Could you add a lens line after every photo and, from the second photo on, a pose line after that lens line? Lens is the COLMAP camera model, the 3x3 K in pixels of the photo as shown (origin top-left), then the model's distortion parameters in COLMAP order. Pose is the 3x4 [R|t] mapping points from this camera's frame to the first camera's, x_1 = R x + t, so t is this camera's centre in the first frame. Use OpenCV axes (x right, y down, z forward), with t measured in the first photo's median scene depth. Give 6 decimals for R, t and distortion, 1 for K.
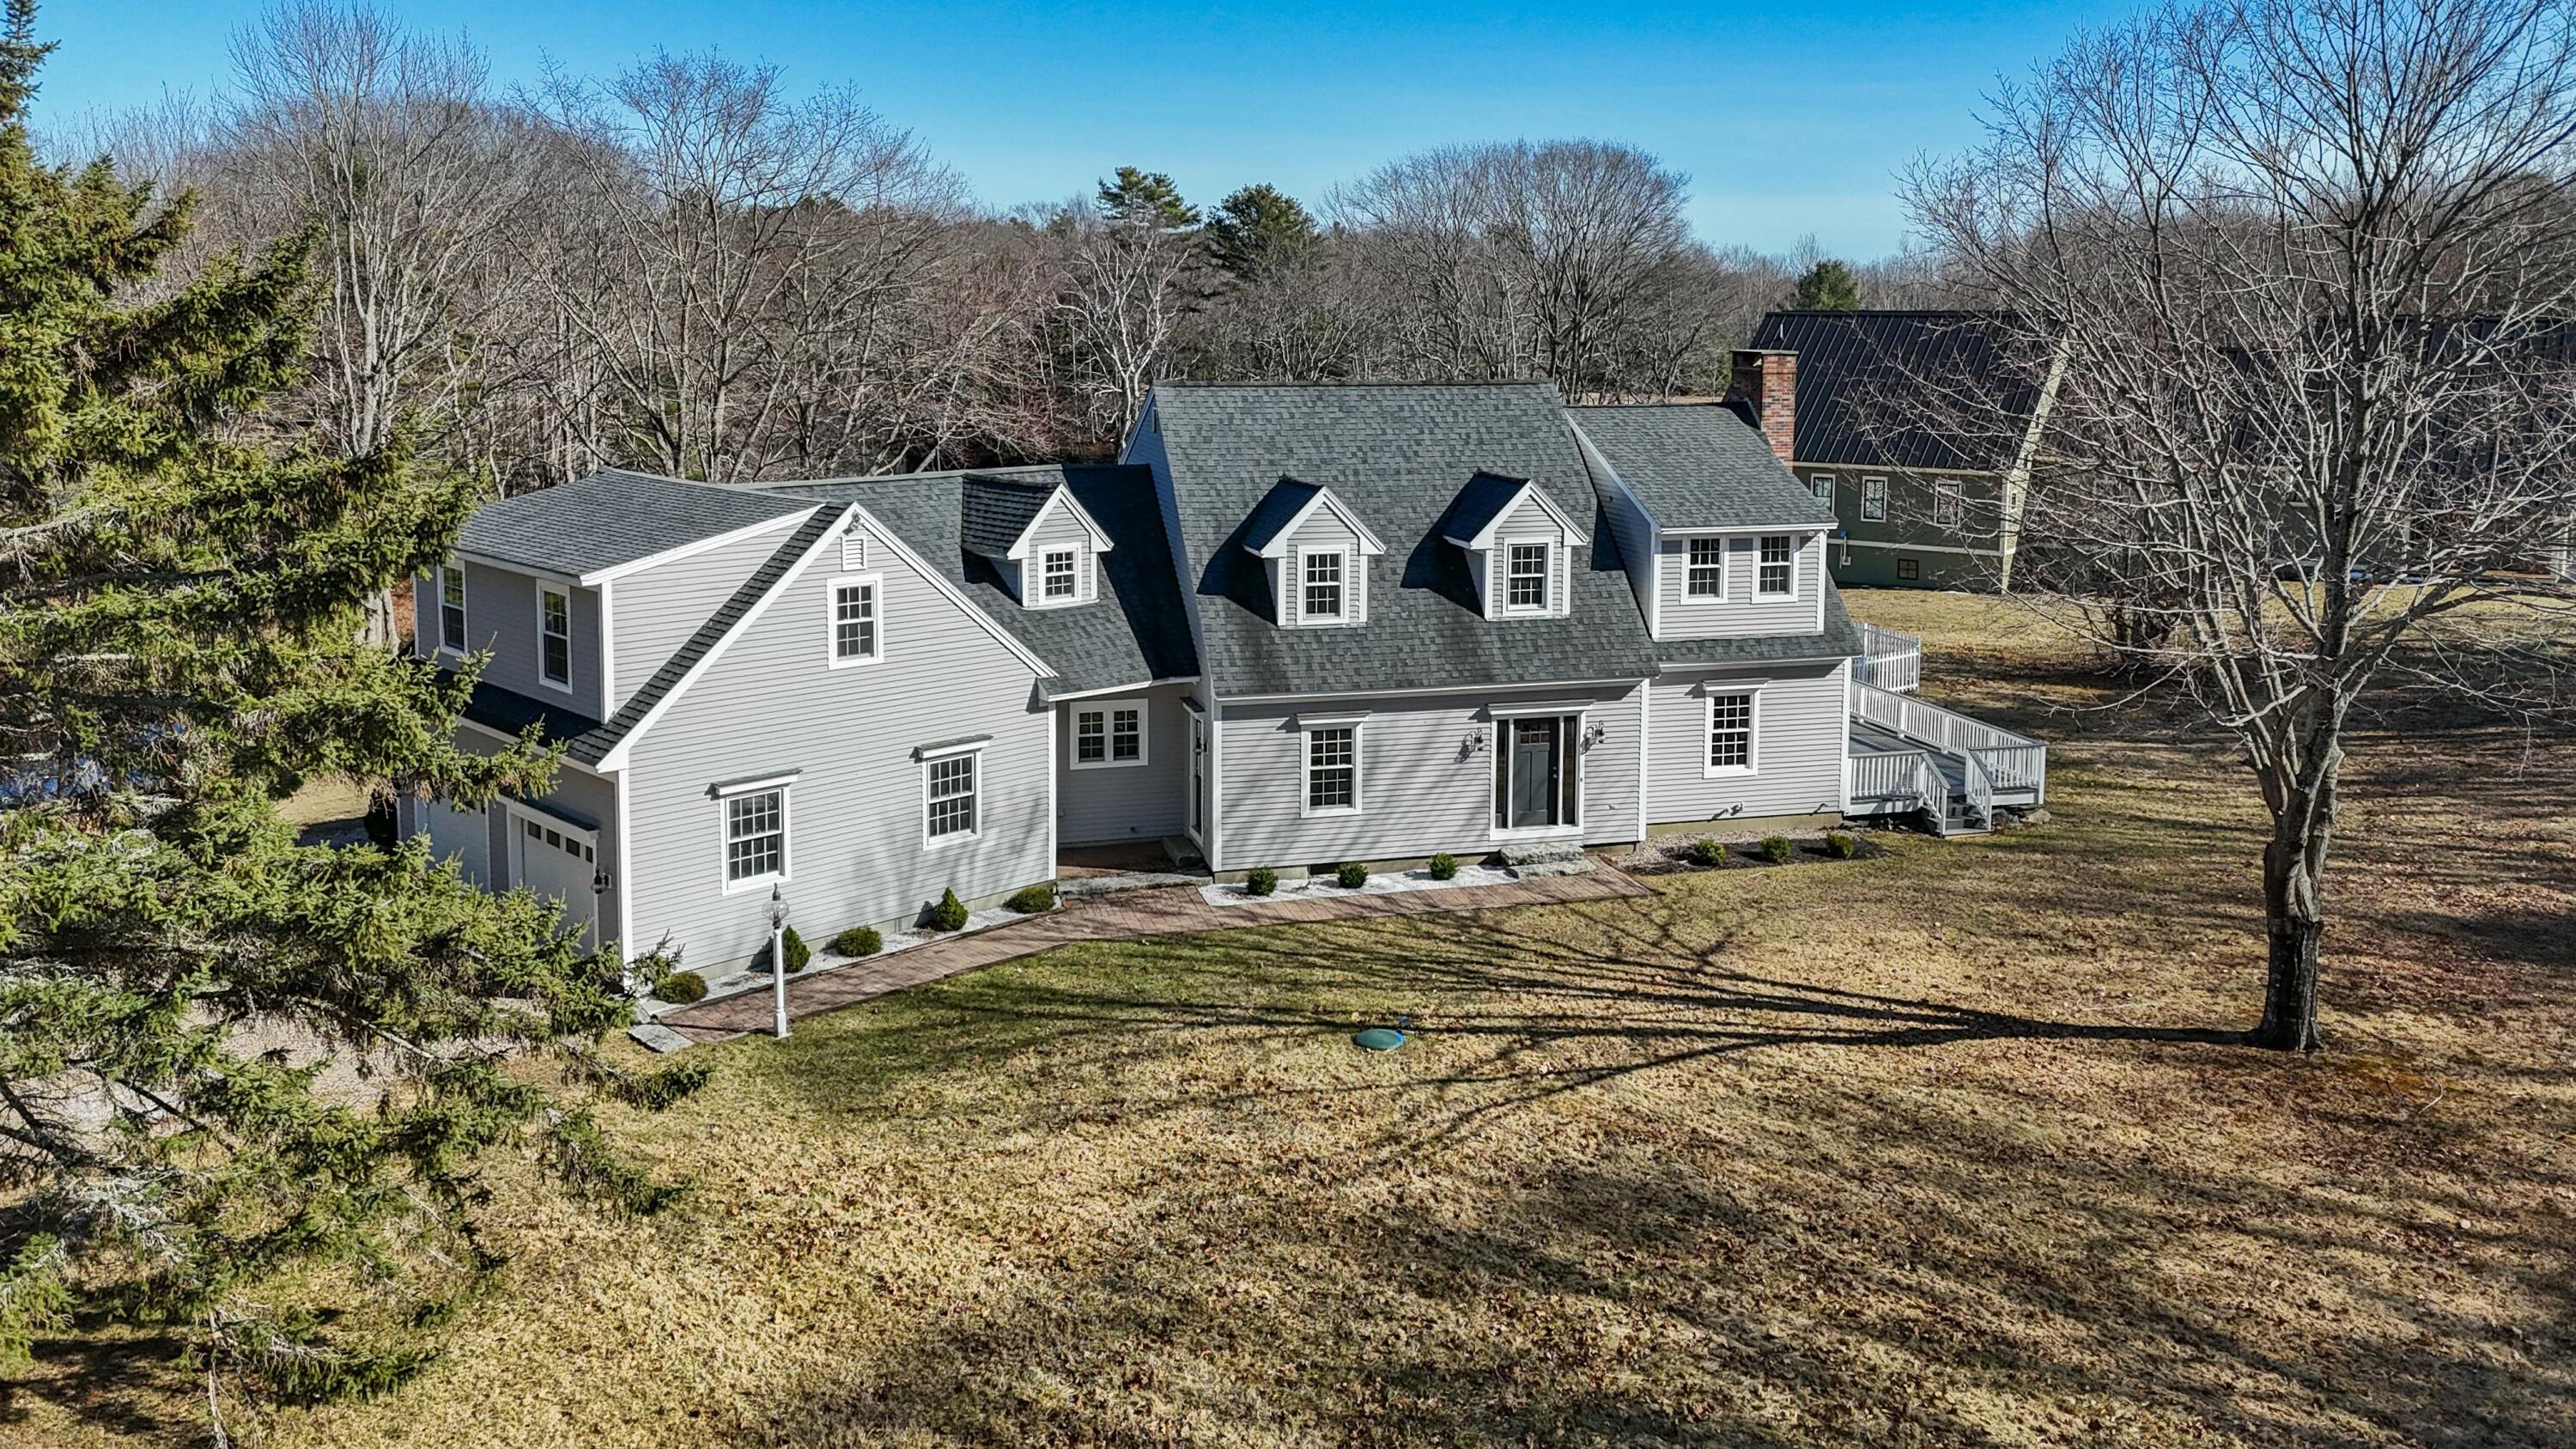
lens RADIAL K [[1790.4, 0, 1241.9], [0, 1790.4, 723.2], [0, 0, 1]] dist [0.107898, 0.003006]
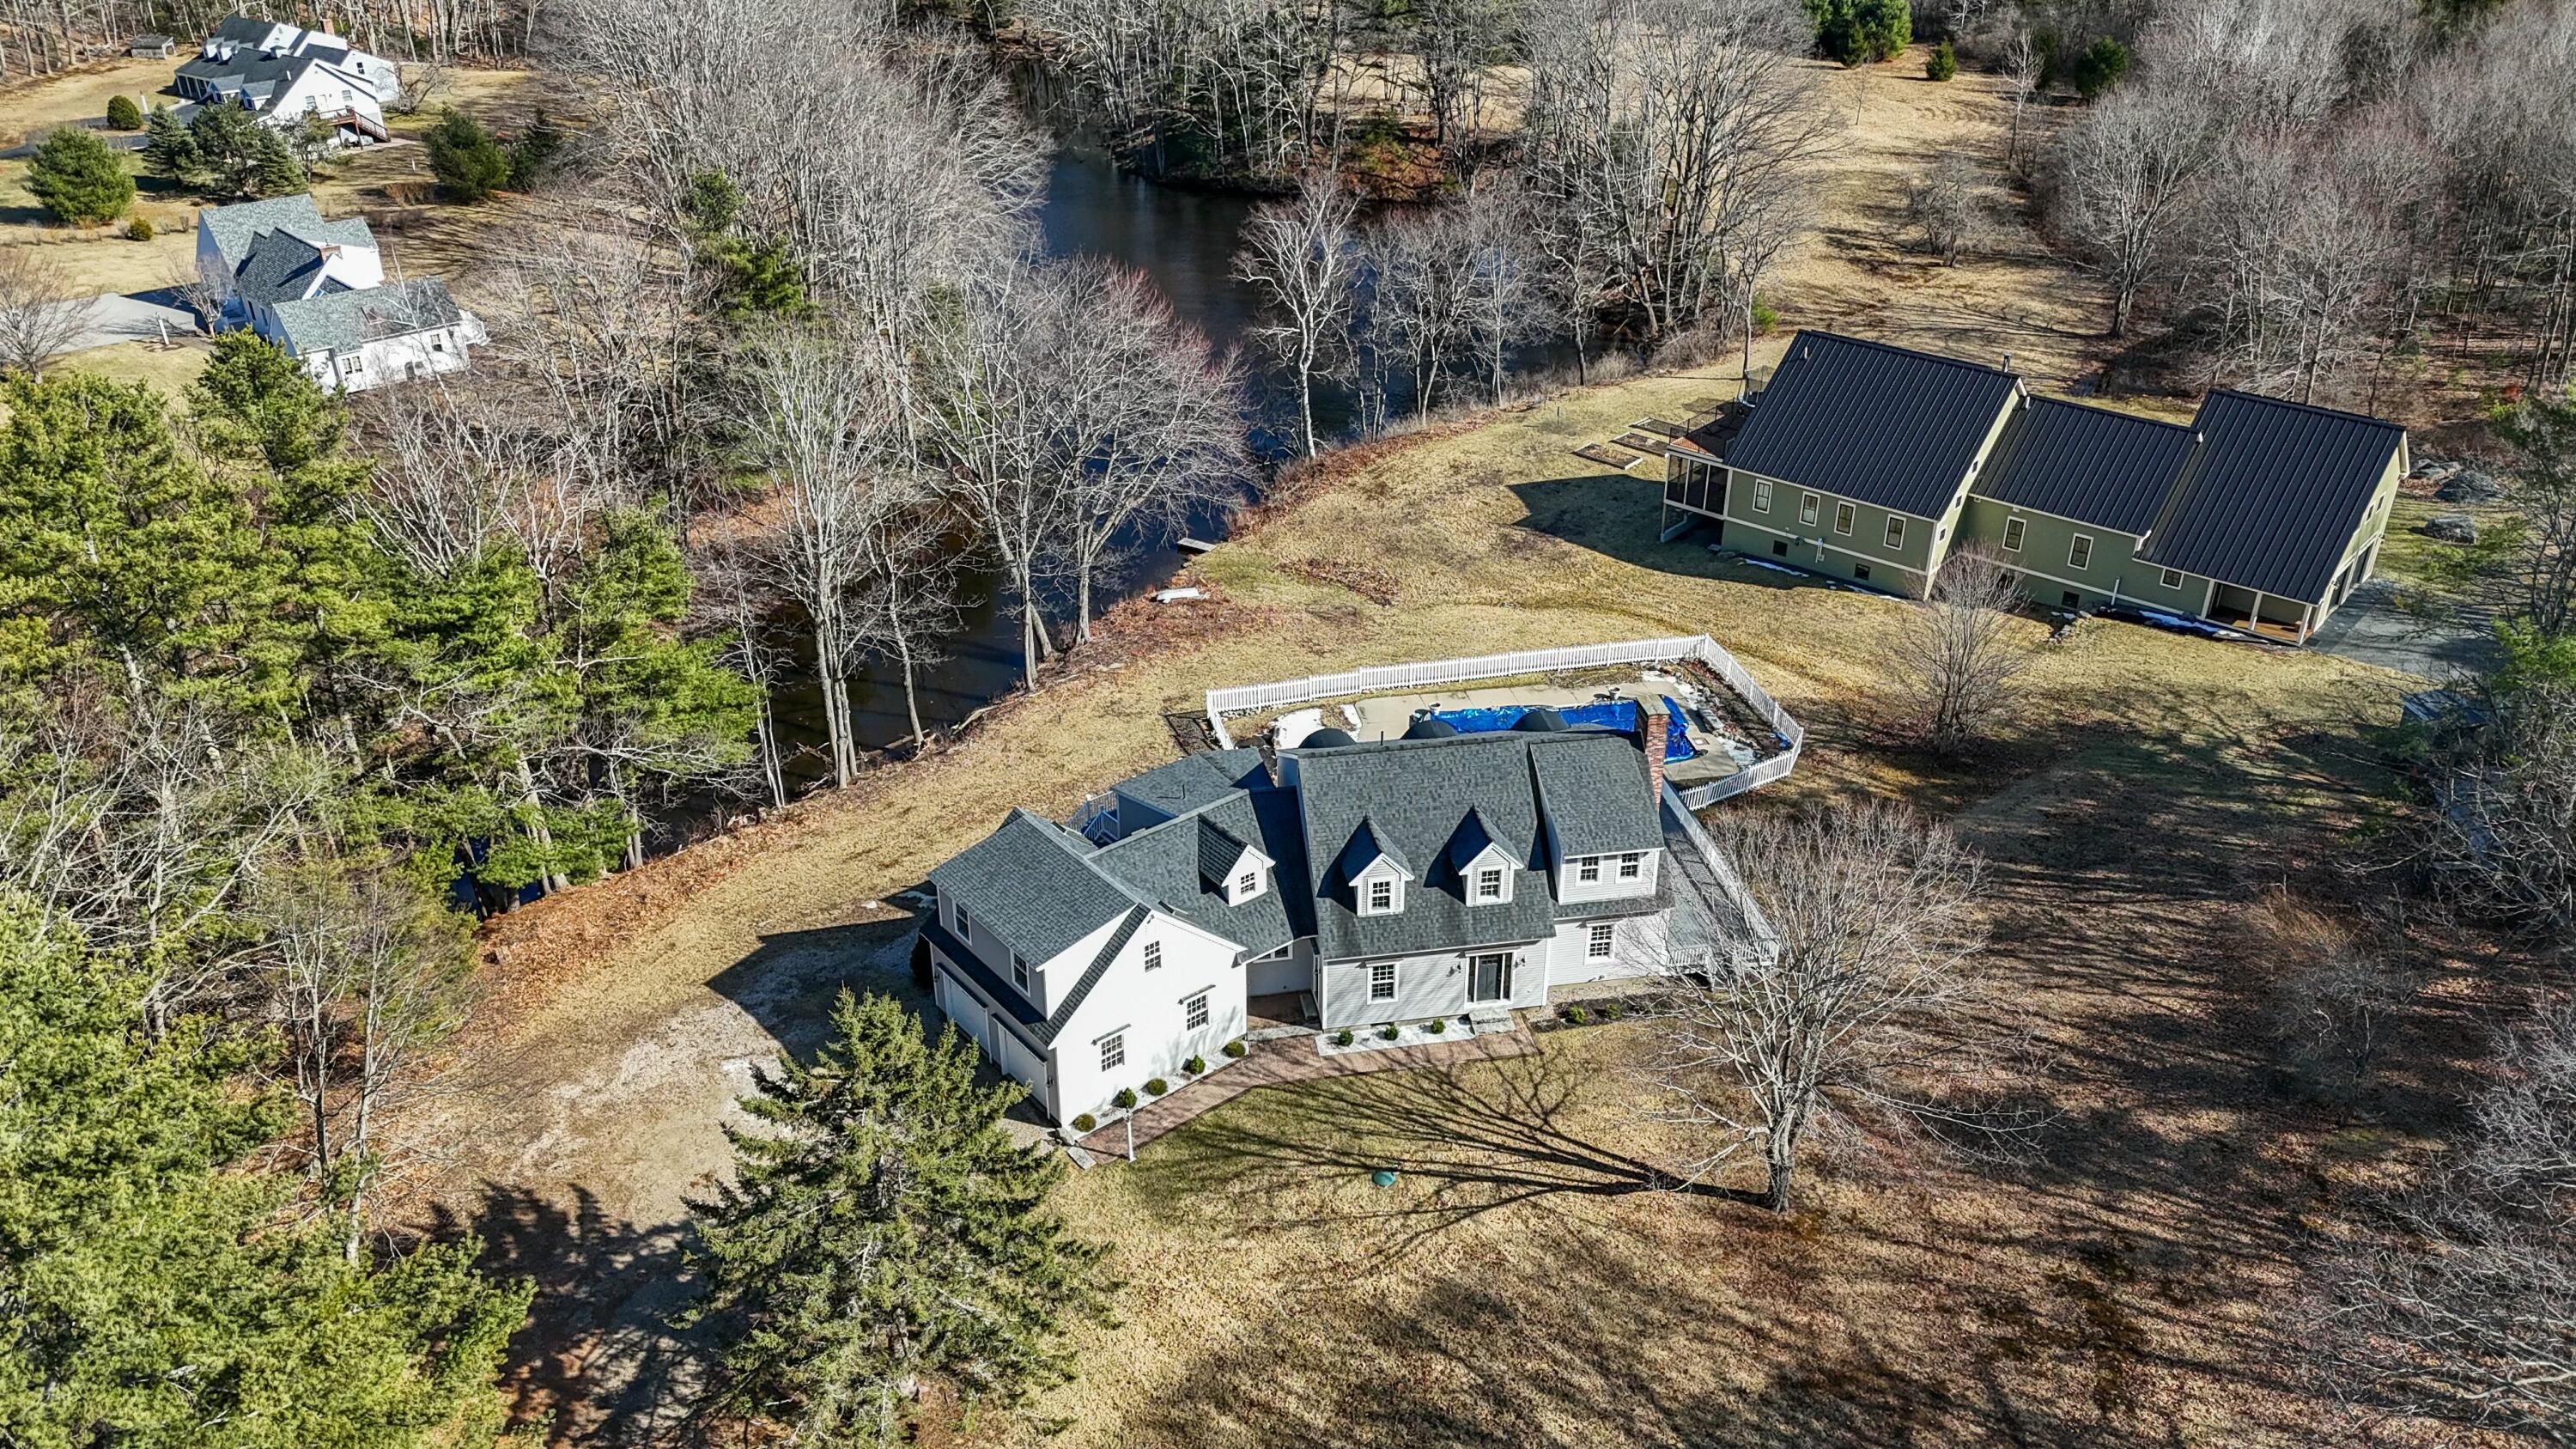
lens RADIAL K [[1790.4, 0, 1241.9], [0, 1790.4, 723.2], [0, 0, 1]] dist [0.107898, 0.003006]
pose [[0.994021, 0.034229, -0.103690, 0.091393], [0.005405, 0.933010, 0.359810, -0.967727], [0.109060, -0.358219, 0.927246, -0.774631]]
